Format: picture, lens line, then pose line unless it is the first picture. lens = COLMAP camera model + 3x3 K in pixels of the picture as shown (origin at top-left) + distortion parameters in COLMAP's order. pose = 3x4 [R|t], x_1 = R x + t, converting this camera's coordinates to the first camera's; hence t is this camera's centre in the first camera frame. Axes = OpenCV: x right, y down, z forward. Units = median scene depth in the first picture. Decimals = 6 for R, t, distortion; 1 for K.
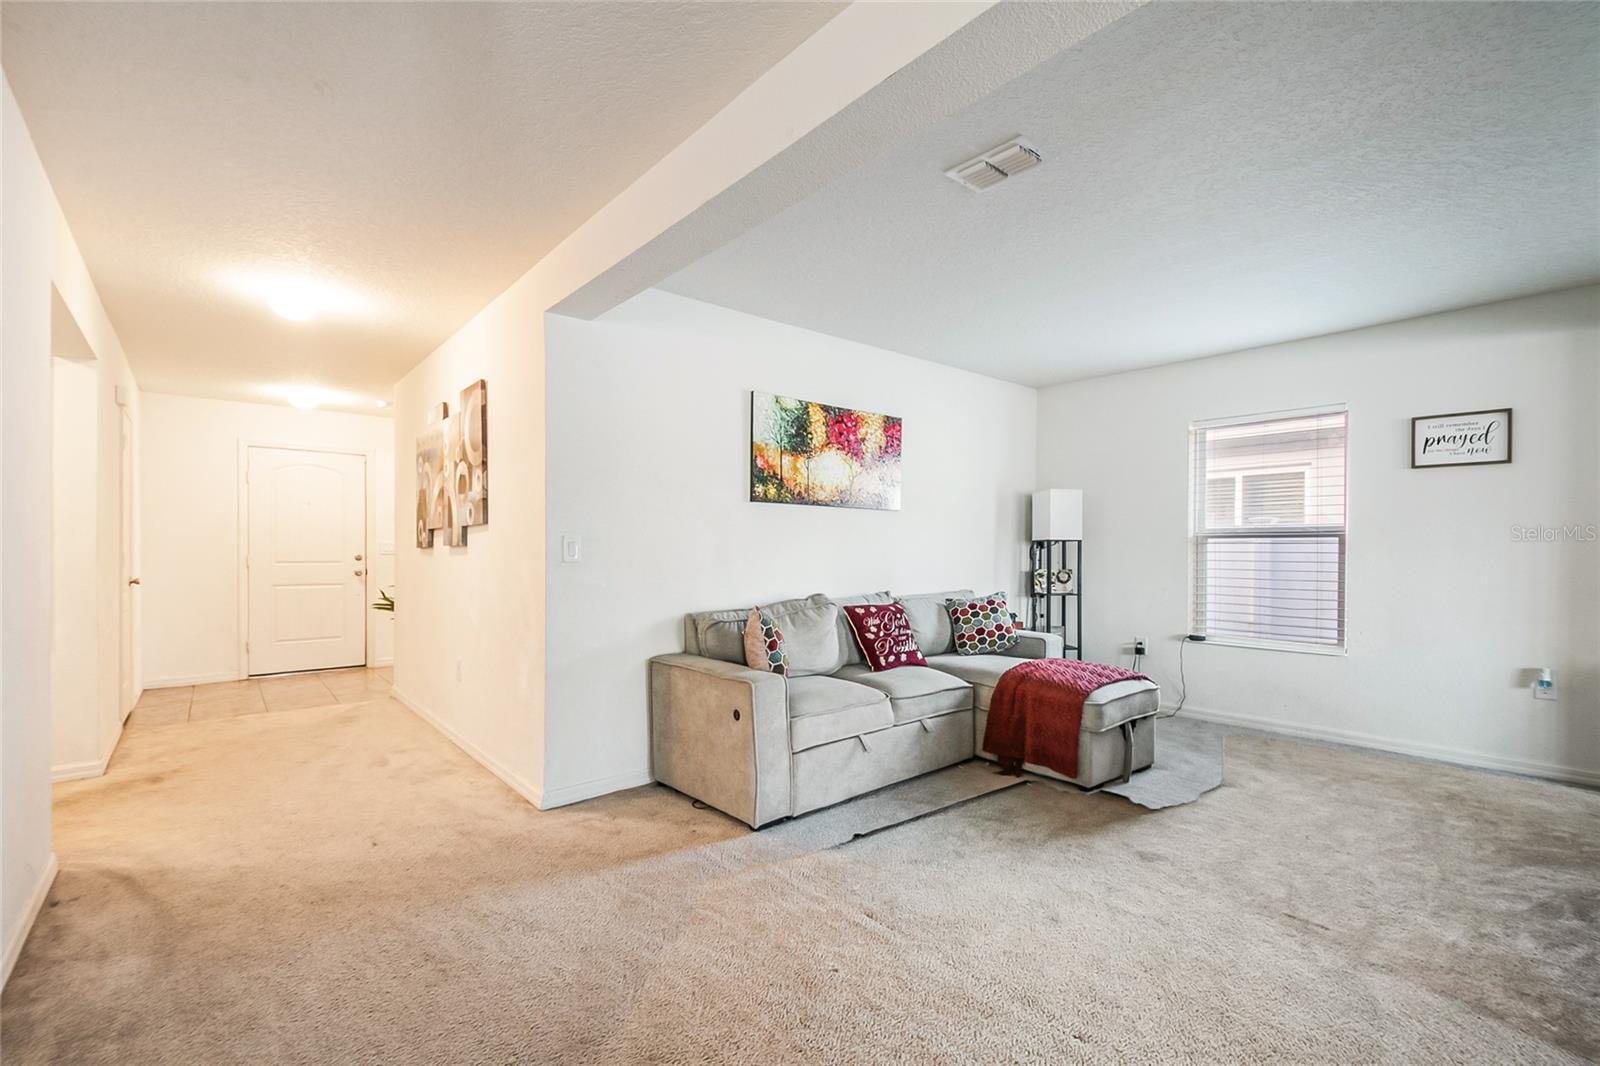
lens RADIAL K [[708.7, 0, 805.9], [0, 708.7, 550.1], [0, 0, 1]] dist [0.024742, -0.026068]
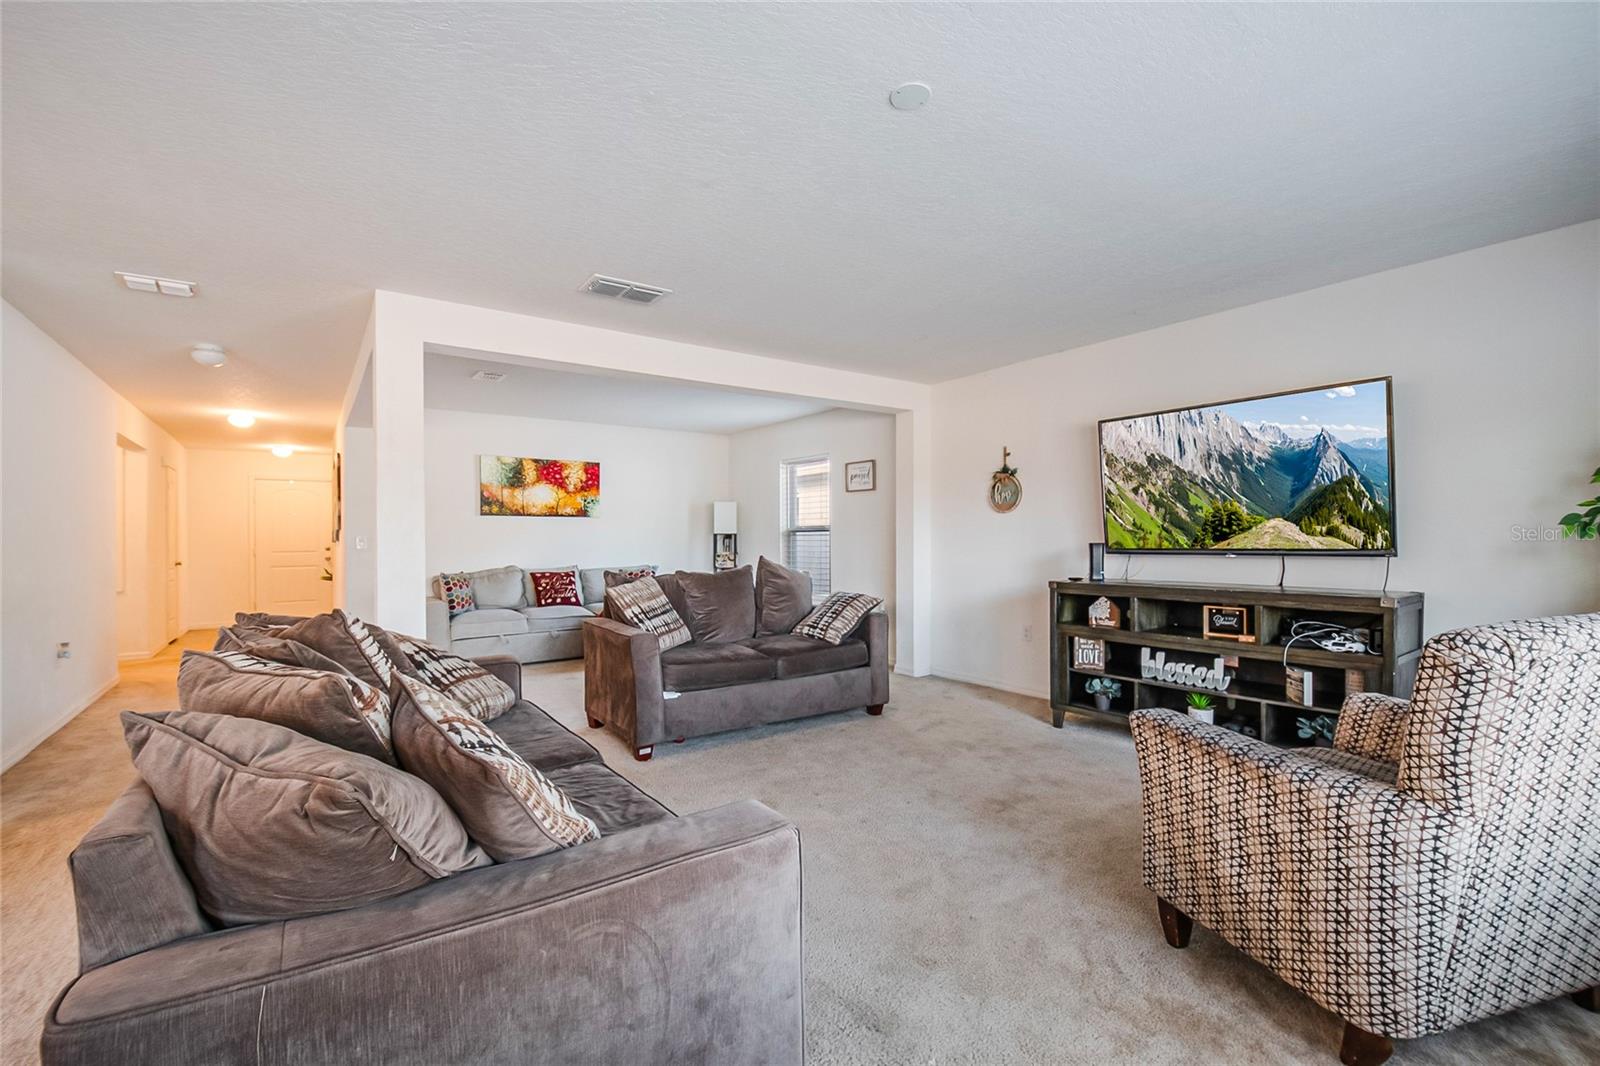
lens RADIAL K [[688.6, 0, 800.0], [0, 688.6, 533.0], [0, 0, 1]] dist [0.023928, -0.022384]
pose [[0.996513, -0.010265, -0.082800, 0.856587], [0.009734, 0.999929, -0.006816, -0.003407], [0.082864, 0.005987, 0.996543, -0.680082]]
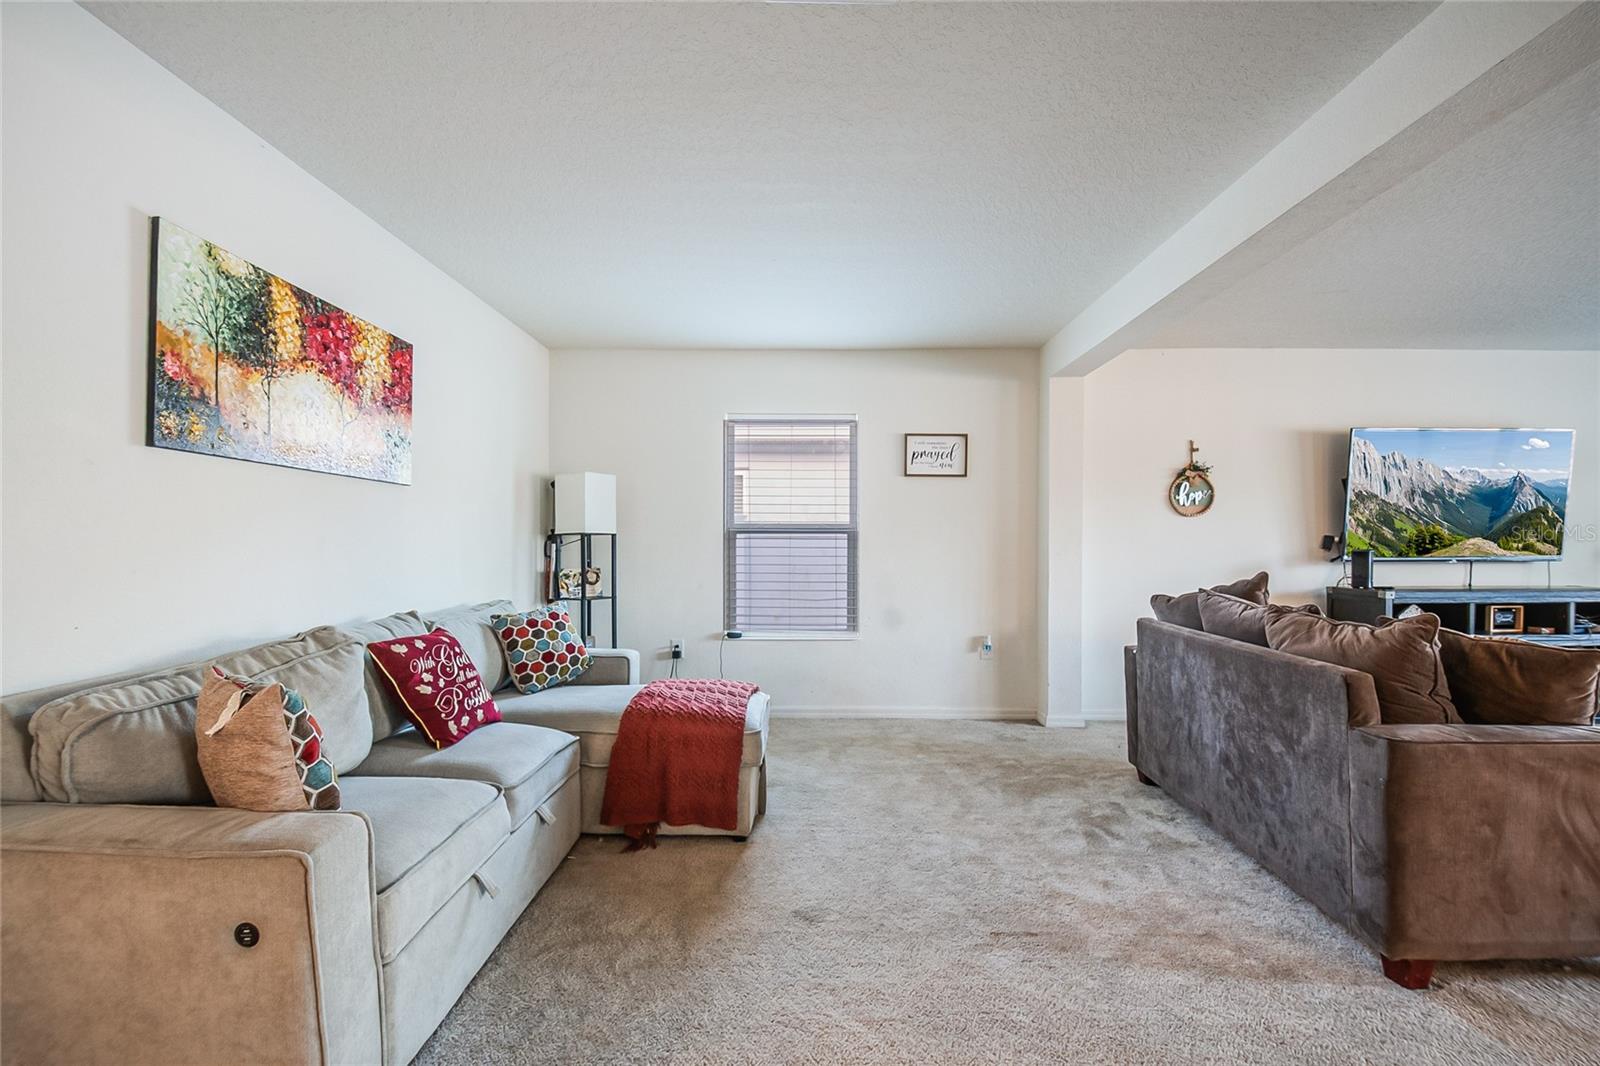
lens RADIAL K [[708.7, 0, 805.9], [0, 708.7, 550.1], [0, 0, 1]] dist [0.024742, -0.026068]
pose [[0.655643, -0.006742, 0.755041, -0.143662], [0.000902, 0.999966, 0.008146, -0.001650], [-0.755071, -0.004660, 0.655627, 0.340519]]
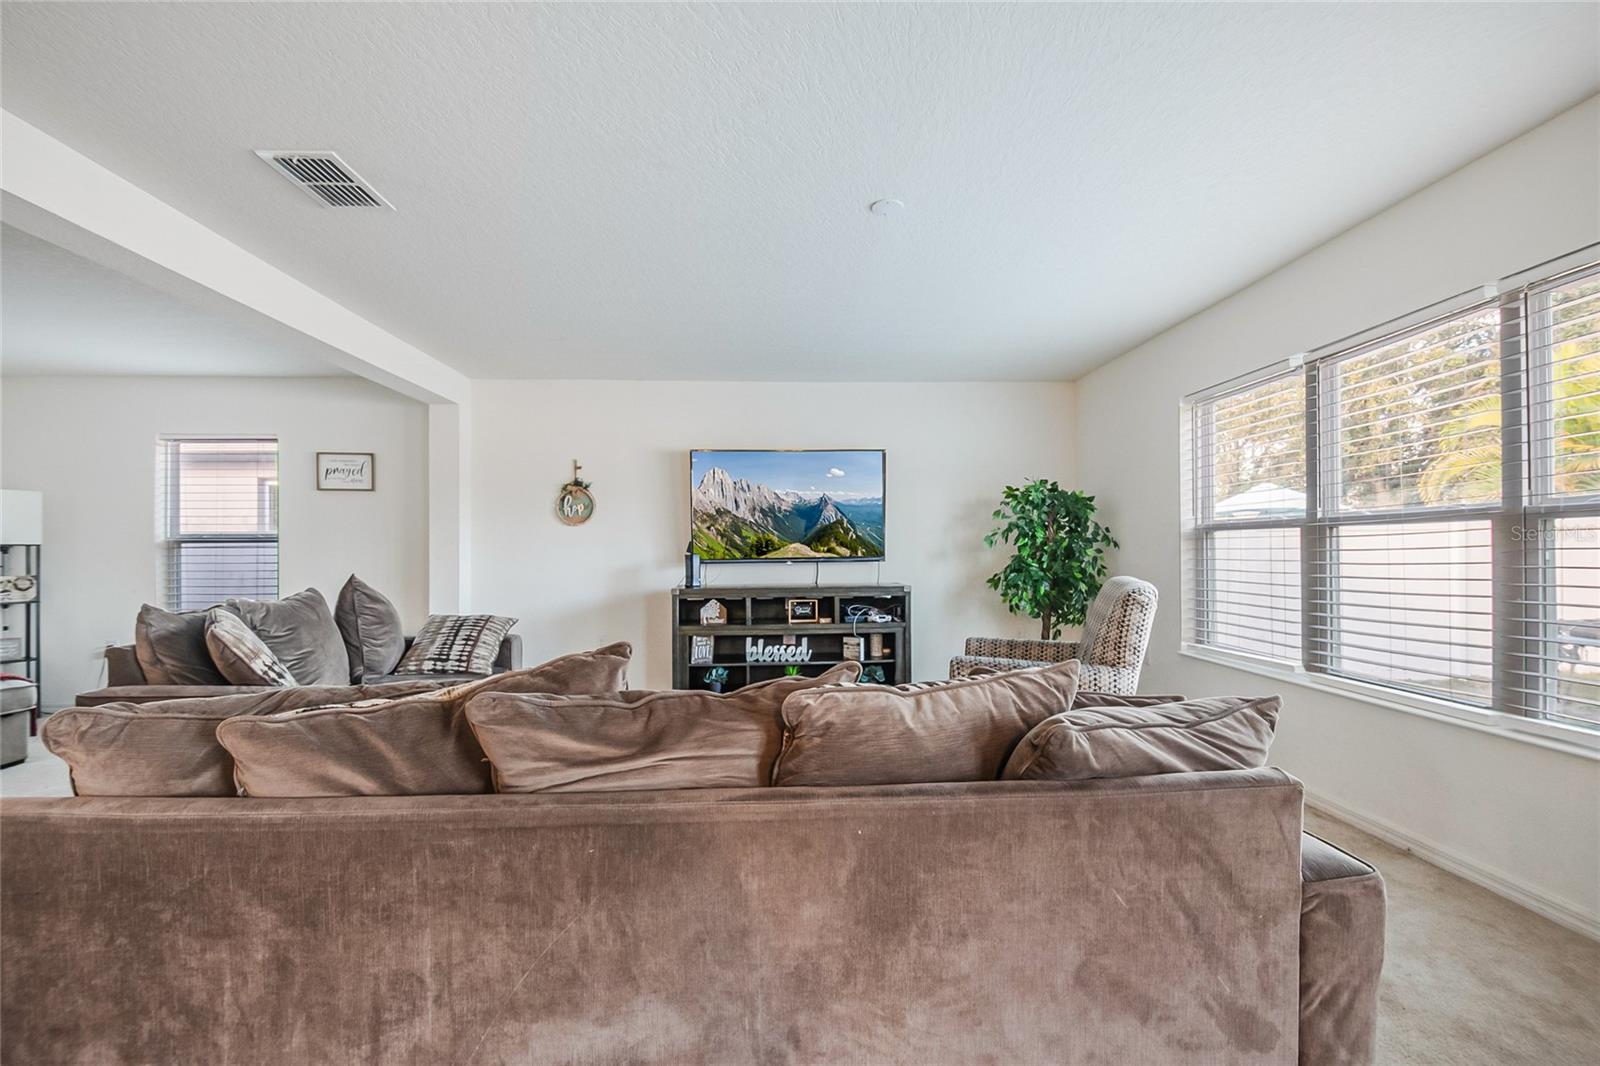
lens RADIAL K [[708.7, 0, 805.9], [0, 708.7, 550.1], [0, 0, 1]] dist [0.024742, -0.026068]
pose [[0.604517, -0.007106, 0.796561, 0.338526], [0.007952, 0.999964, 0.002886, -0.000993], [-0.796553, 0.004590, 0.604552, -0.510439]]
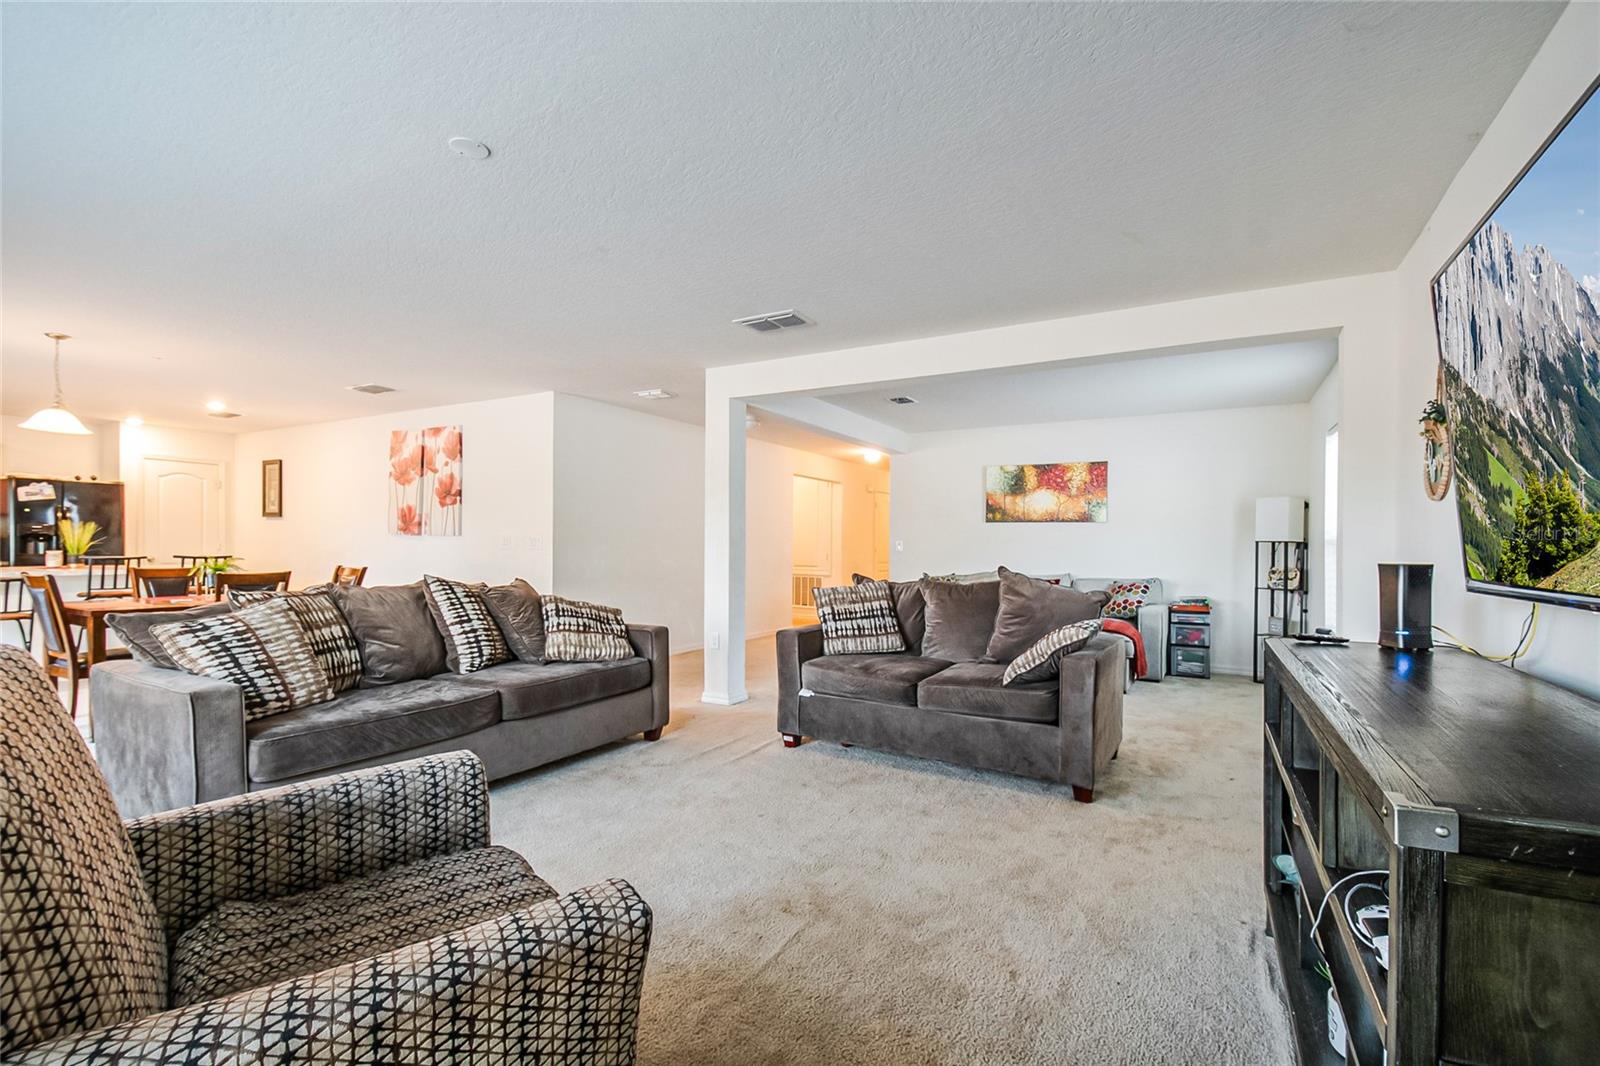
lens RADIAL K [[705.7, 0, 802.3], [0, 705.7, 541.5], [0, 0, 1]] dist [0.021625, -0.018896]
pose [[0.340573, 0.003908, -0.940210, 1.537499], [-0.005805, 0.999981, 0.002054, -0.015656], [0.940200, 0.004758, 0.340589, -0.142852]]
